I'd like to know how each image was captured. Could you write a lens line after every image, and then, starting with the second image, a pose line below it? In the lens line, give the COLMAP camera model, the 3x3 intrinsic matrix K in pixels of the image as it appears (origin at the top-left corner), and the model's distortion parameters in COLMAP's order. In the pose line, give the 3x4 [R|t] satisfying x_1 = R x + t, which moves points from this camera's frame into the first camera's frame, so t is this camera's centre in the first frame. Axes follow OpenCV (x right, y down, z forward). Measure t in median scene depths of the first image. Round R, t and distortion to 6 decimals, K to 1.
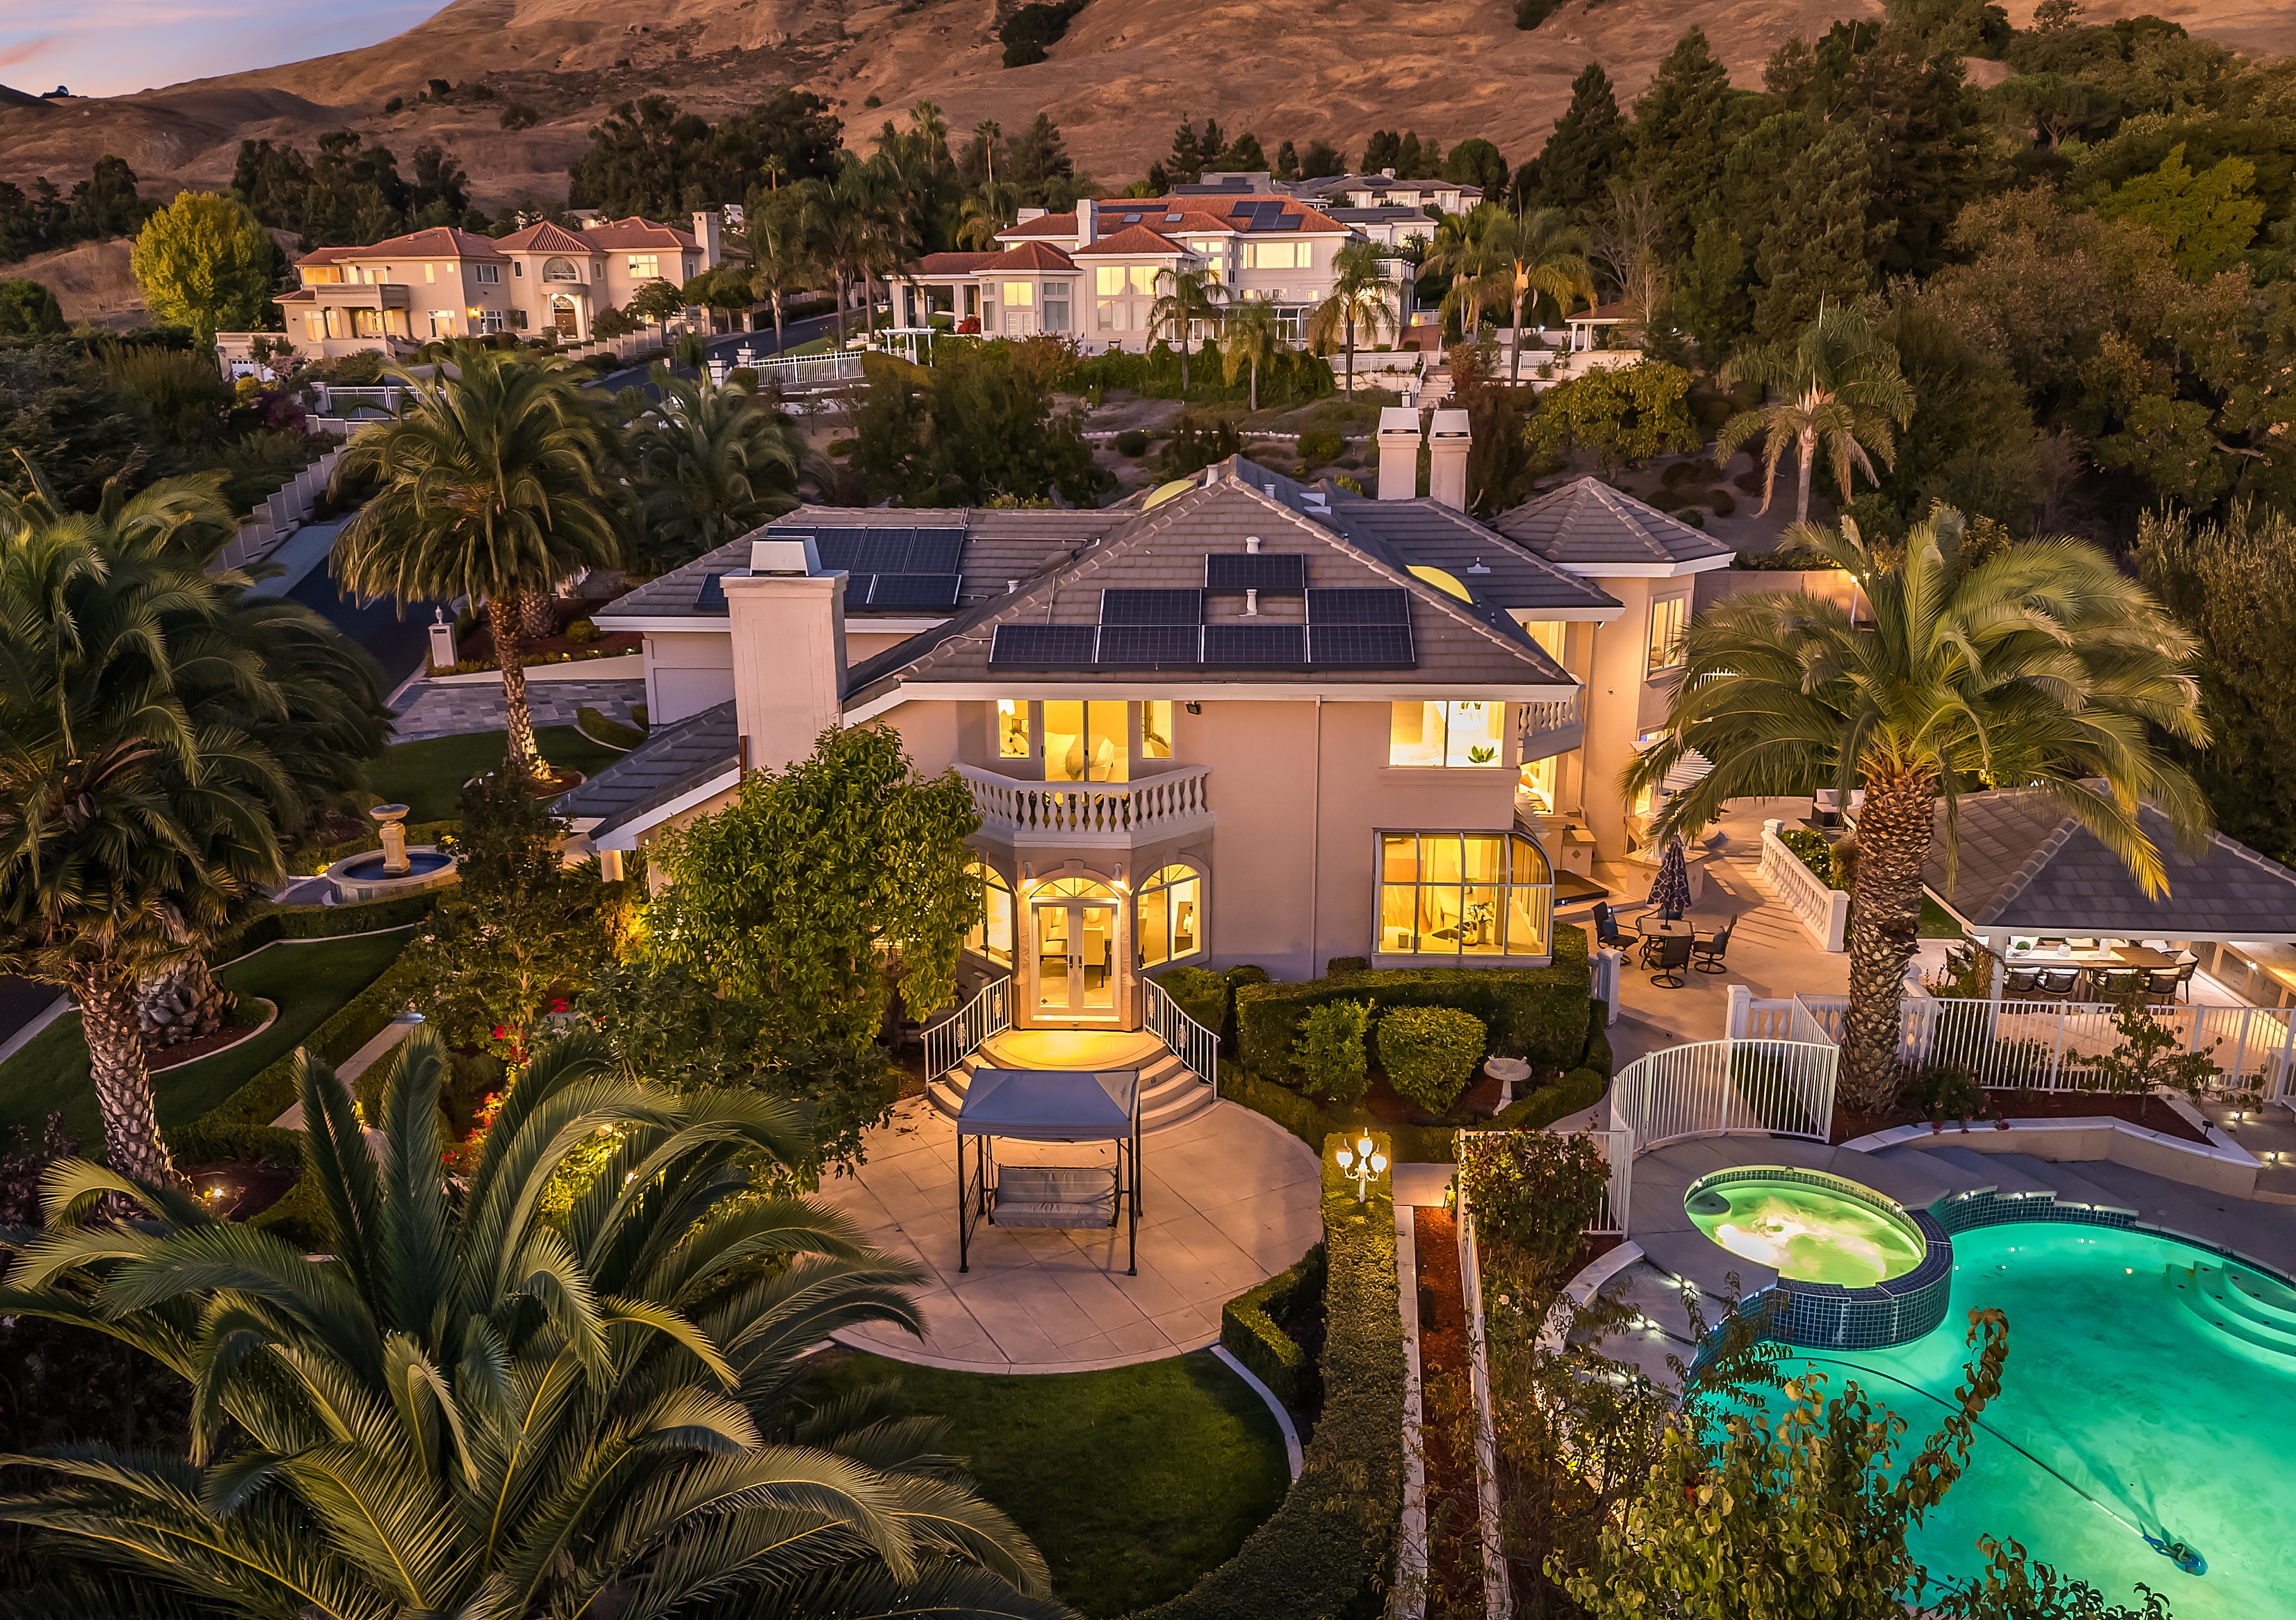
lens RADIAL K [[1679.6, 0, 1148.0], [0, 1679.6, 810.0], [0, 0, 1]] dist [0.053566, -0.035181]
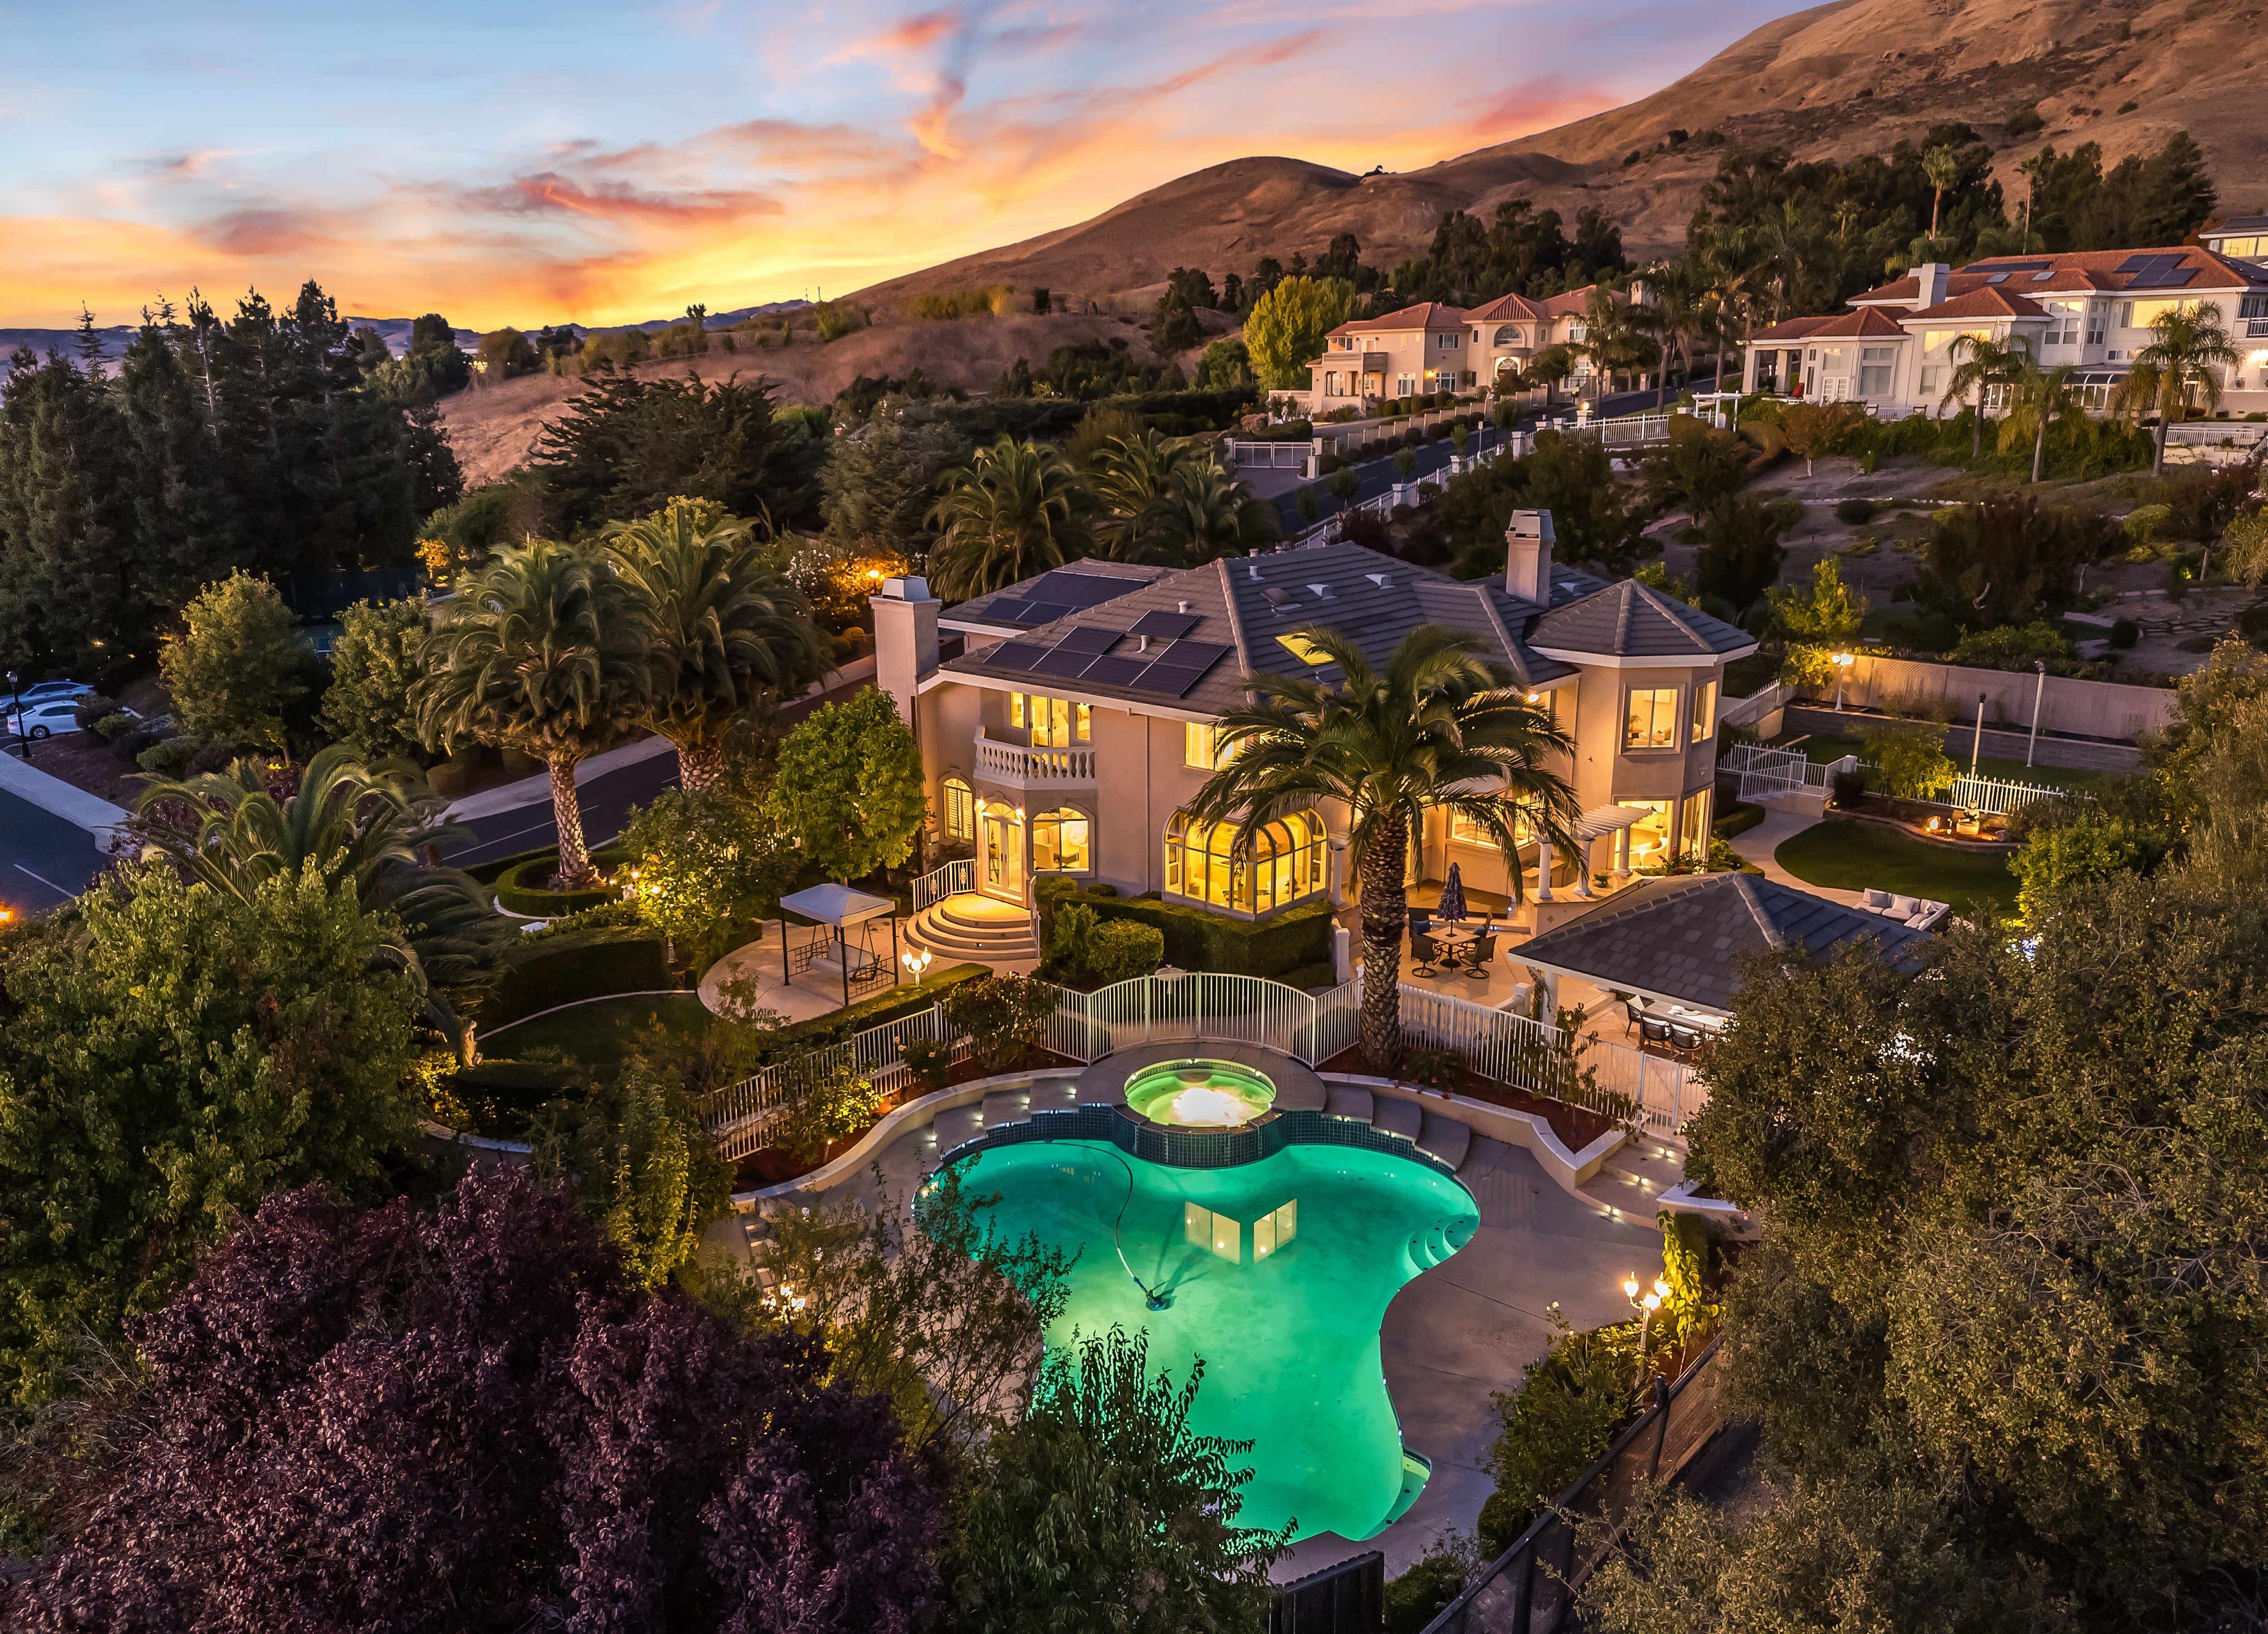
lens RADIAL K [[1623.9, 0, 1134.0], [0, 1623.9, 817.0], [0, 0, 1]] dist [0.059633, -0.035319]
pose [[0.784406, 0.165384, -0.597791, 0.180796], [-0.169042, 0.984314, 0.050506, -0.008478], [0.596767, 0.061435, 0.800059, -0.027996]]
